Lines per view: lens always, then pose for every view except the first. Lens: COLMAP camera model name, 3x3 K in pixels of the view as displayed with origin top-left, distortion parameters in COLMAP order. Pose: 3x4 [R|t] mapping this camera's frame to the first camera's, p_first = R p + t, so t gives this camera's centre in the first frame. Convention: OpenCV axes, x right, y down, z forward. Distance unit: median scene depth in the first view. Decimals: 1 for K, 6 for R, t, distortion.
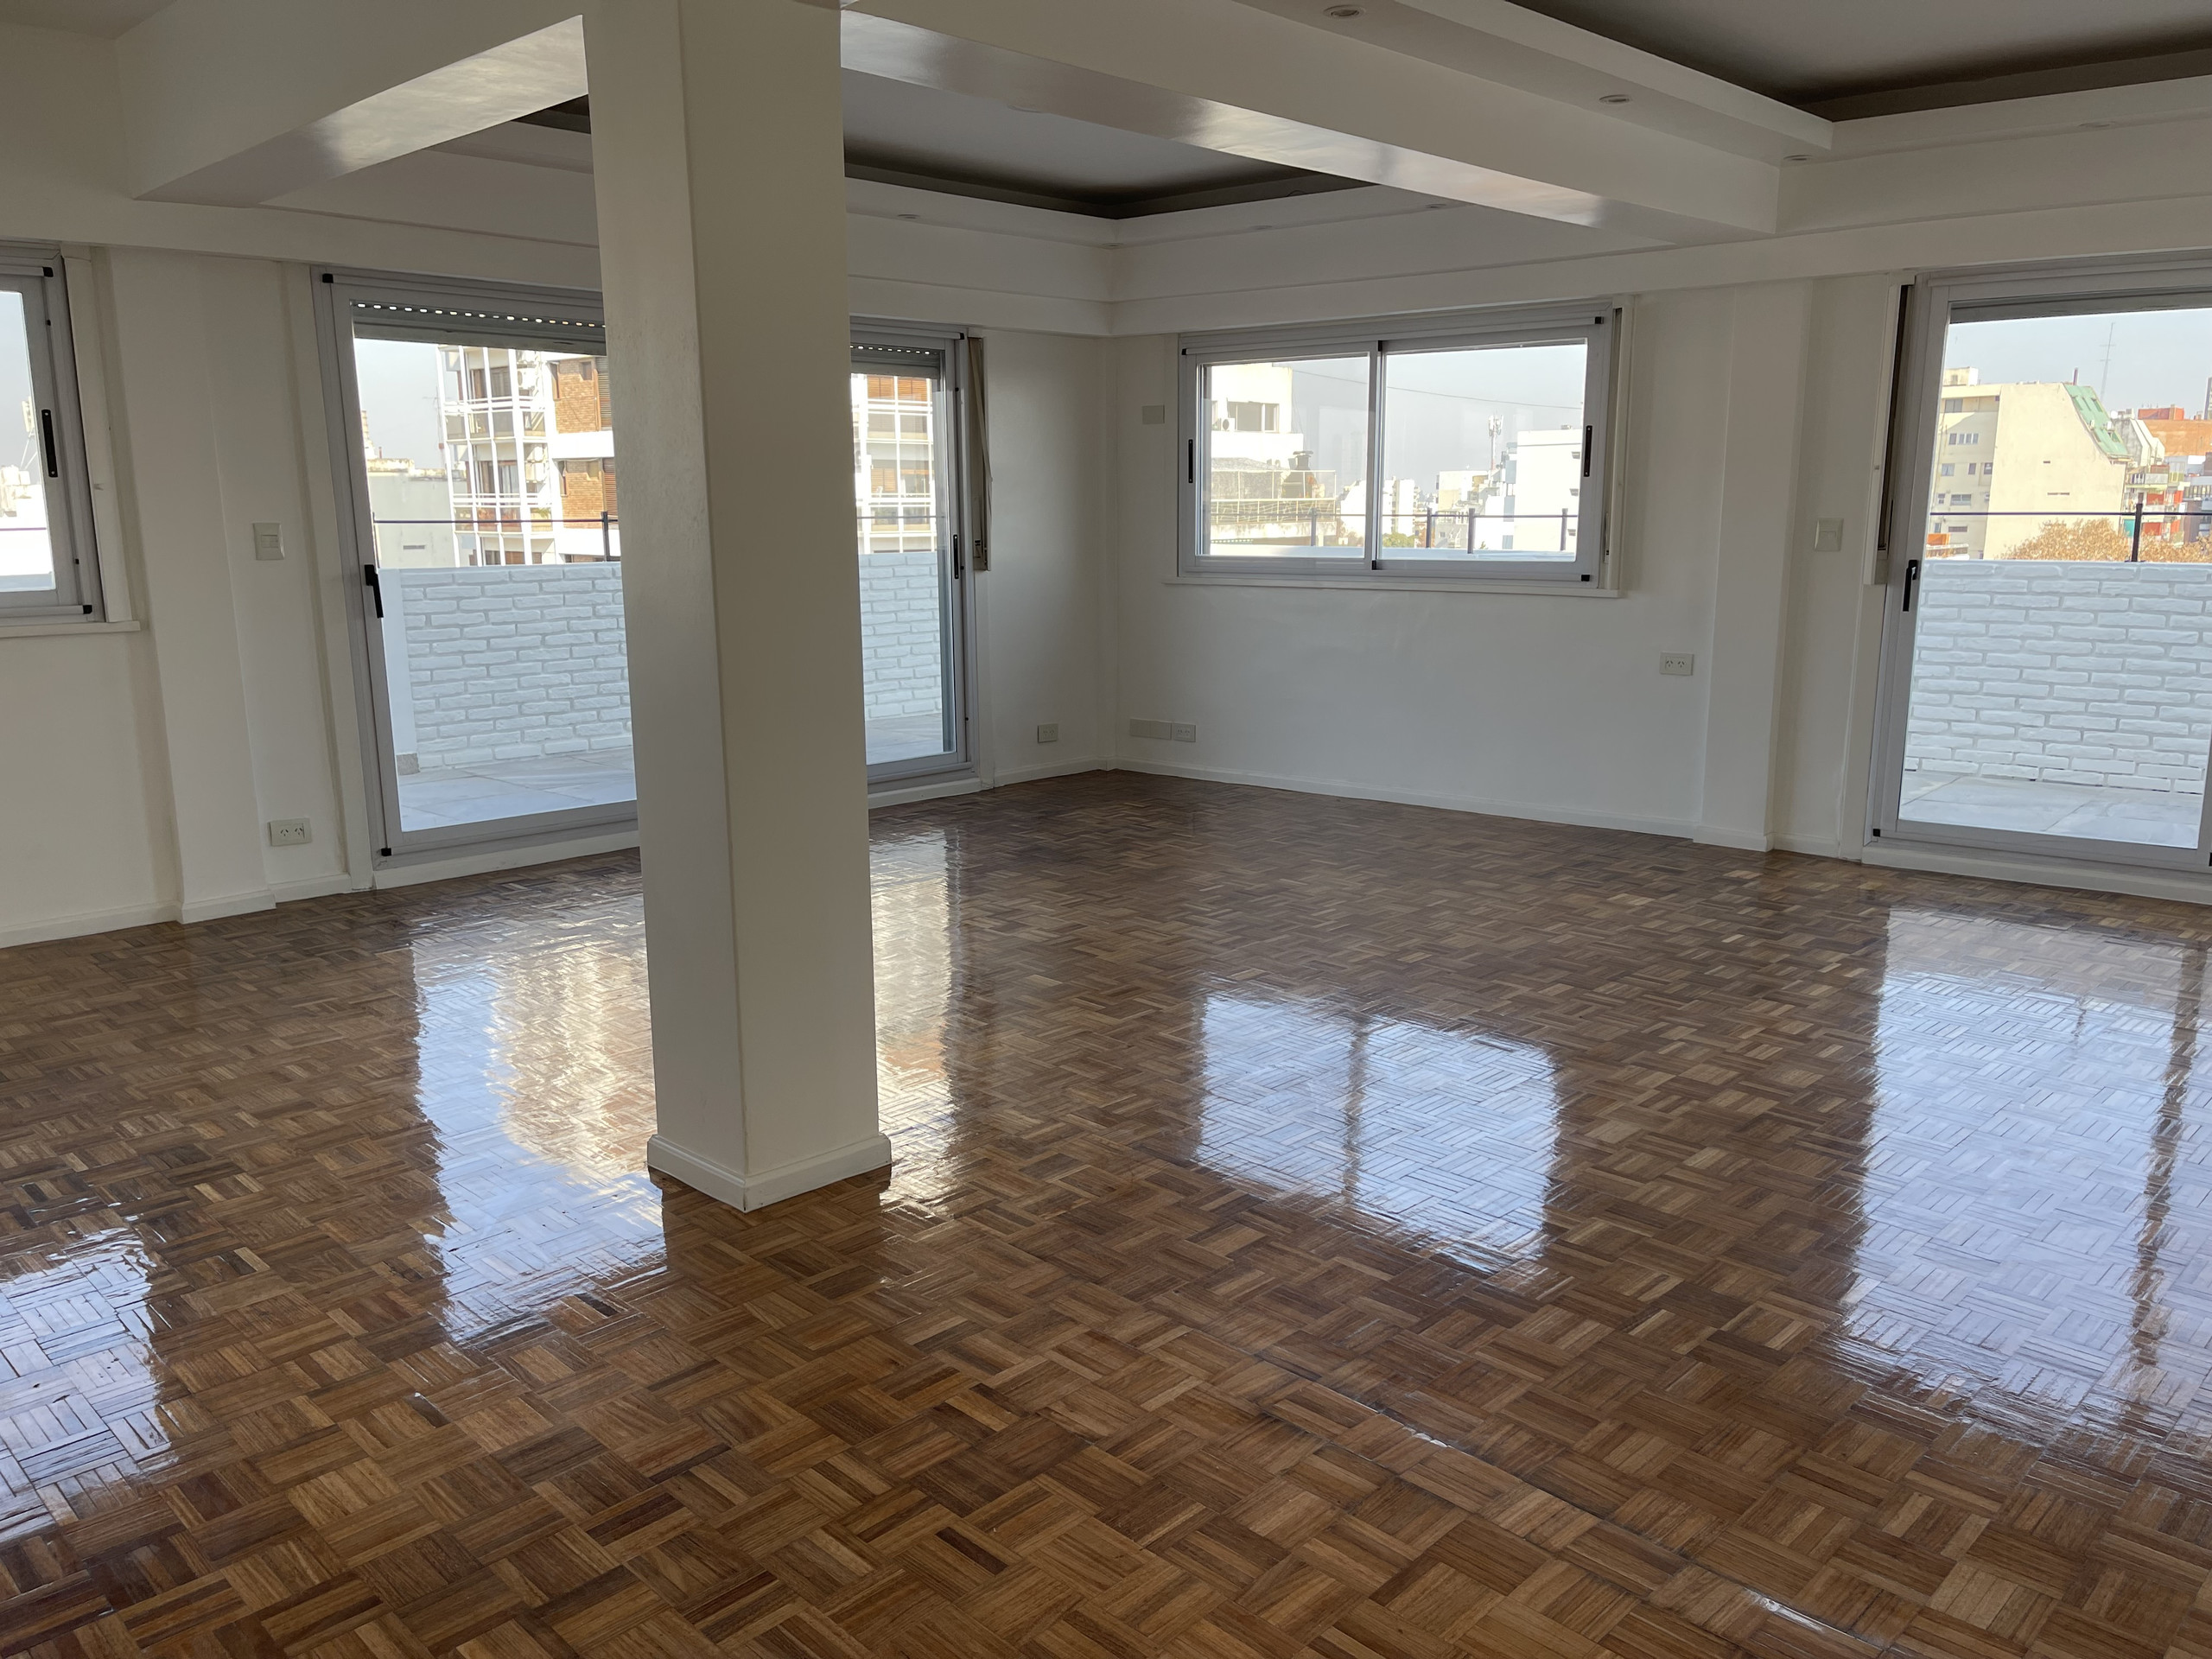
lens RADIAL K [[1655.2, 0, 1102.8], [0, 1655.2, 836.5], [0, 0, 1]] dist [0.075117, -0.088751]
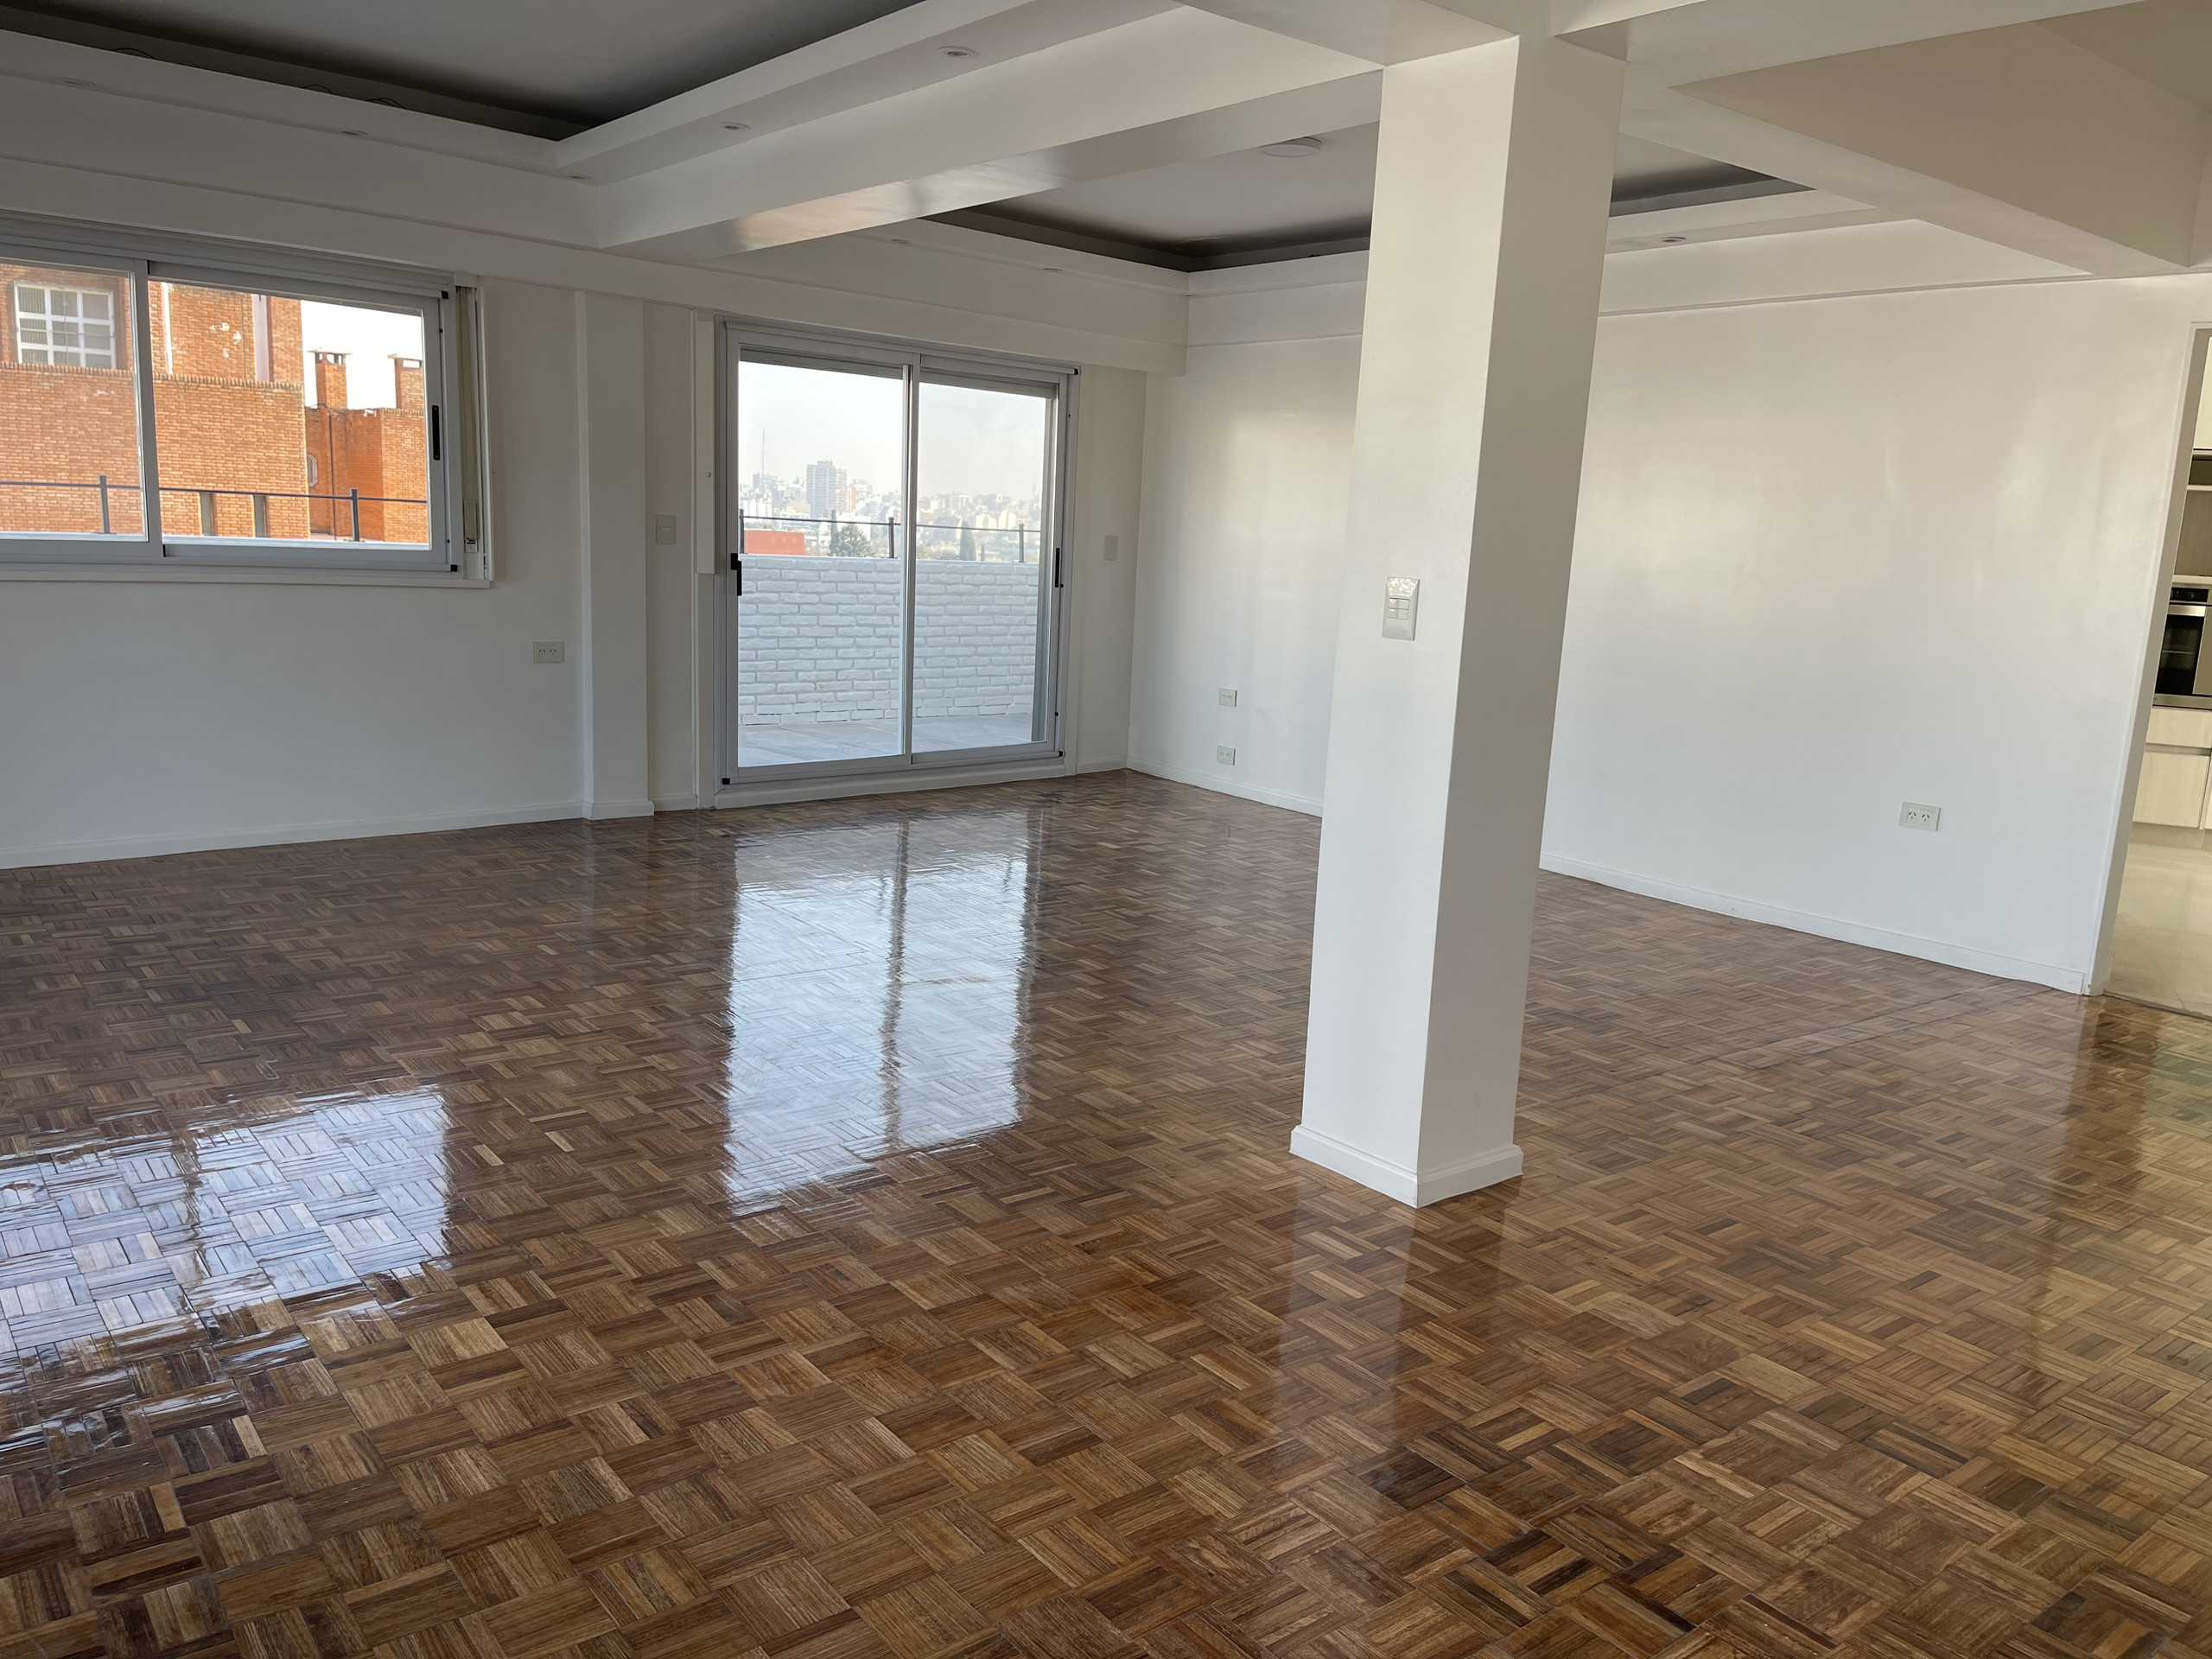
lens RADIAL K [[1655.2, 0, 1096.8], [0, 1655.2, 836.2], [0, 0, 1]] dist [0.075117, -0.088751]
pose [[0.126875, -0.174031, 0.976533, -0.868425], [0.143986, 0.977292, 0.155460, -0.141755], [-0.981413, 0.120883, 0.149052, 0.722212]]
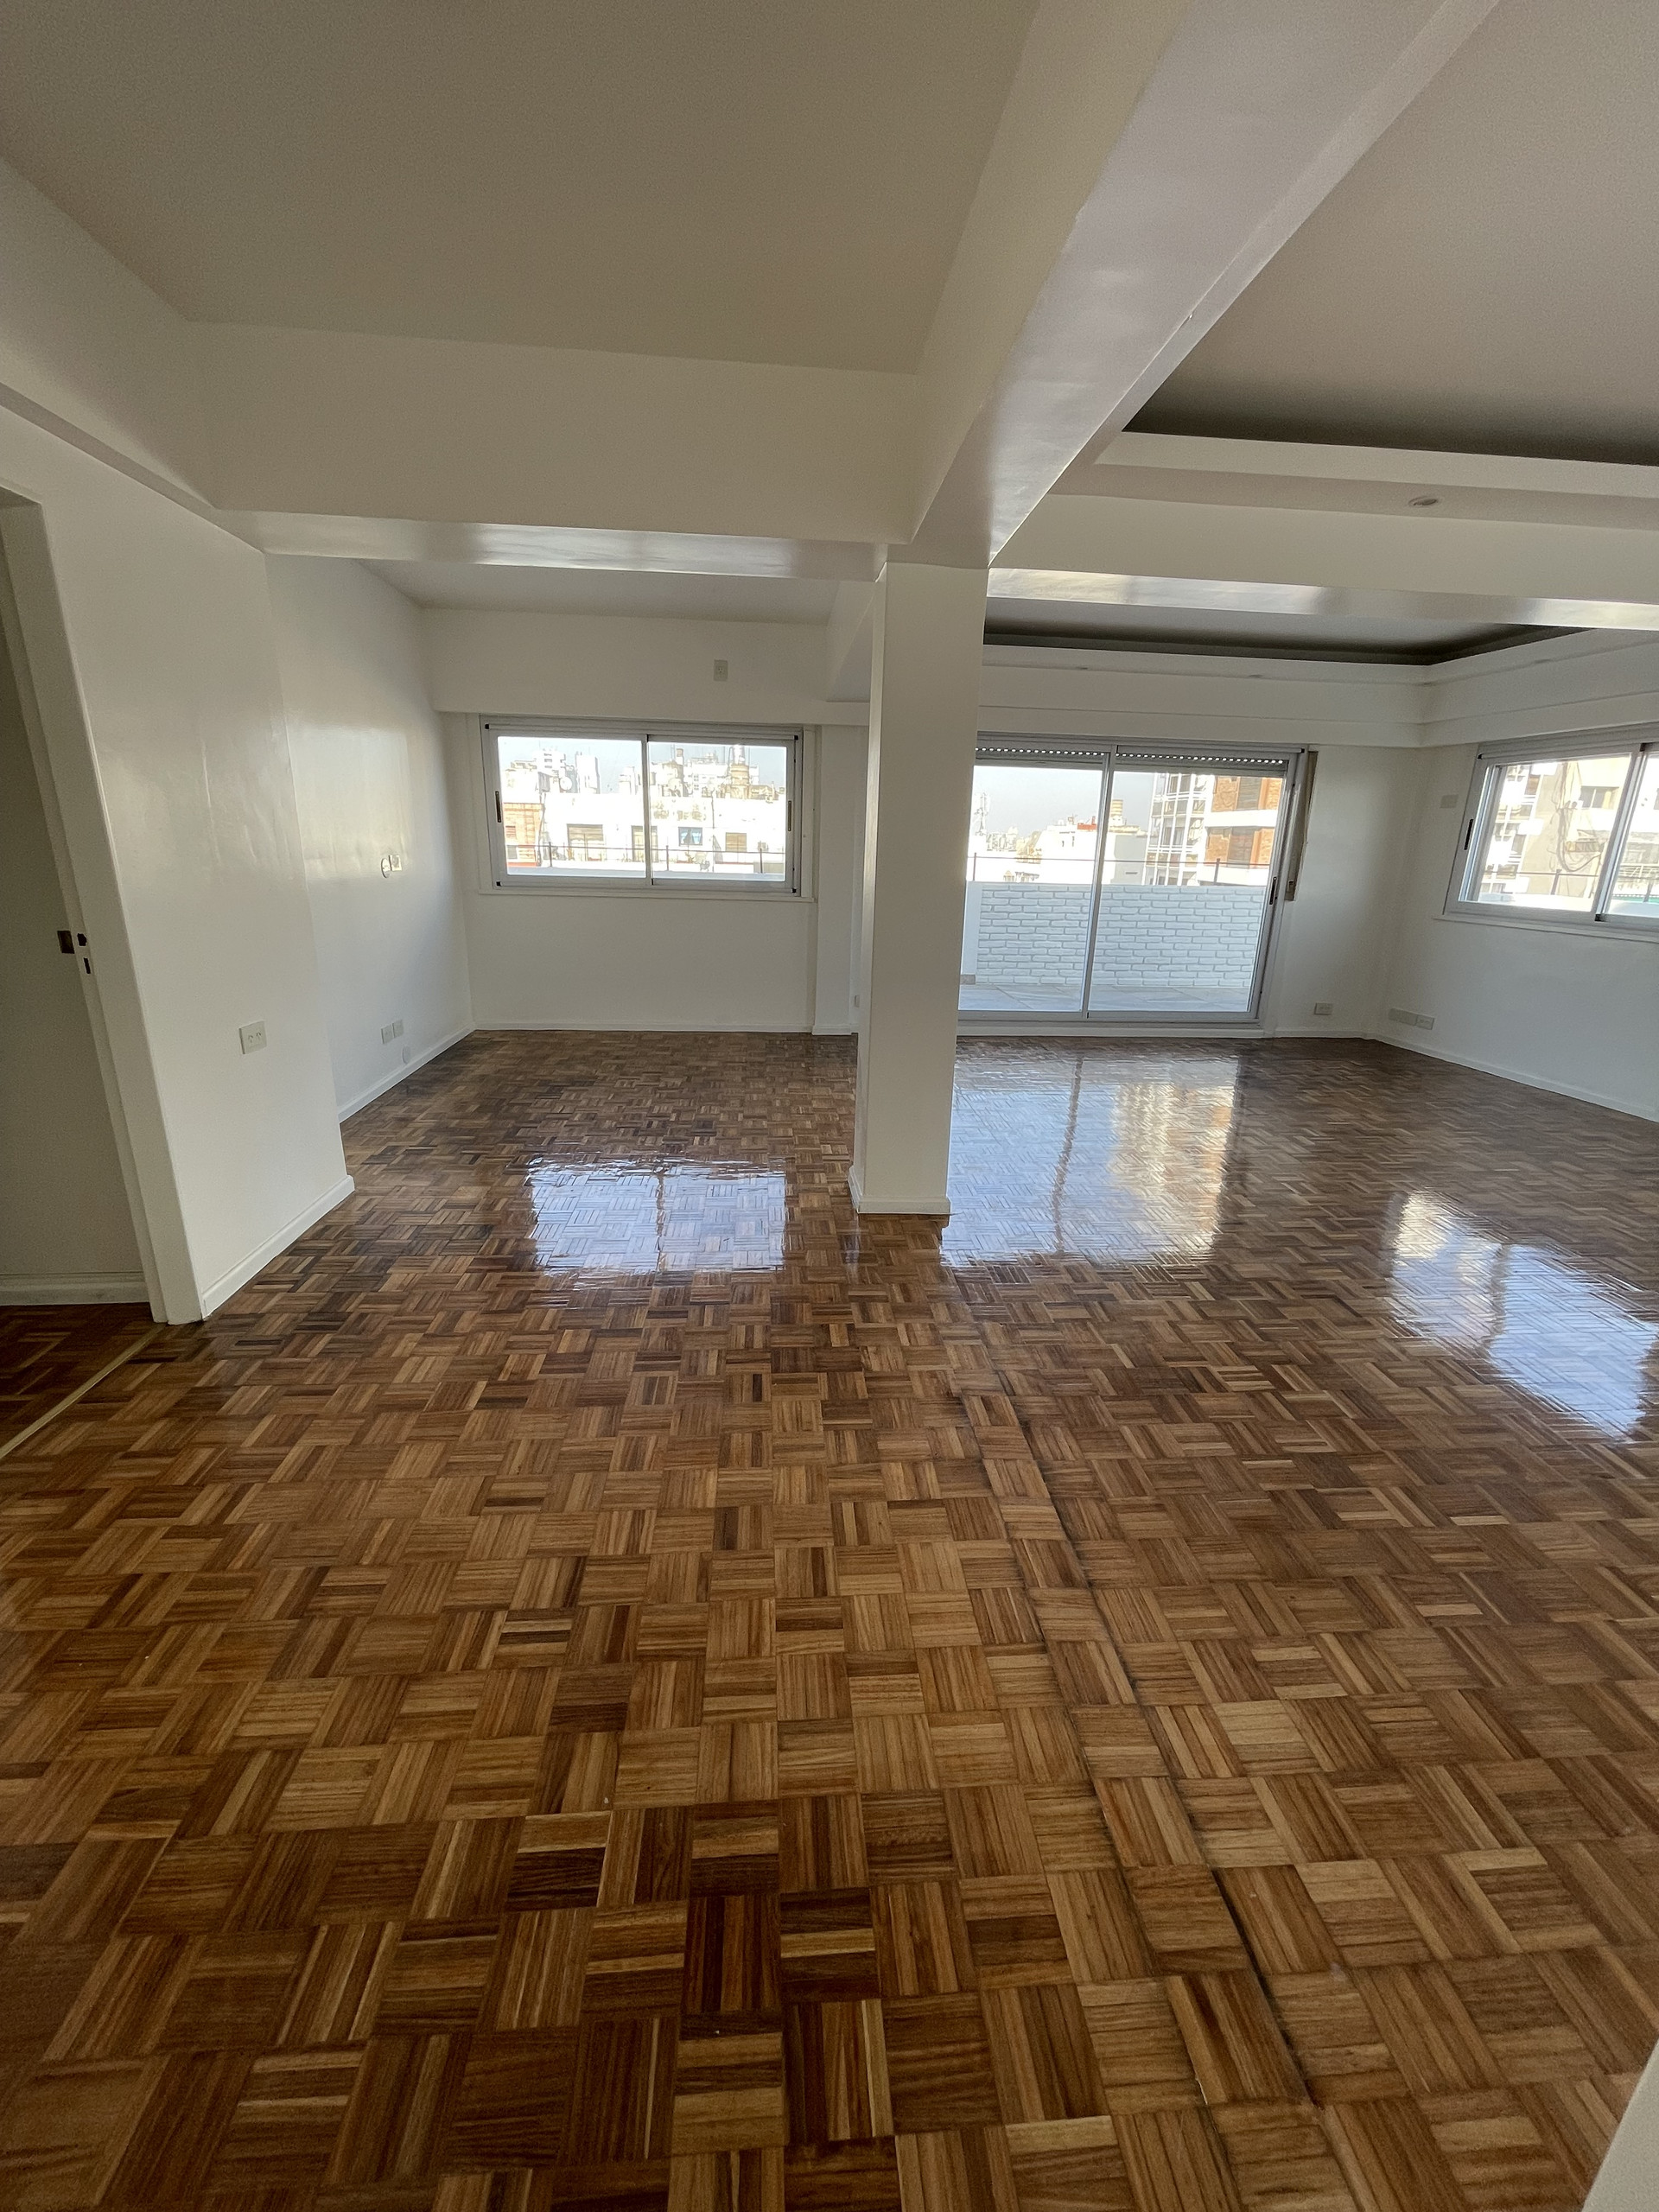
lens RADIAL K [[884.7, 0, 836.4], [0, 884.7, 1103.1], [0, 0, 1]] dist [0.000314, -0.000682]
pose [[0.758759, 0.210919, -0.616277, 0.257221], [-0.160263, 0.977489, 0.137228, -0.028888], [0.631348, -0.005357, 0.775481, 0.110808]]
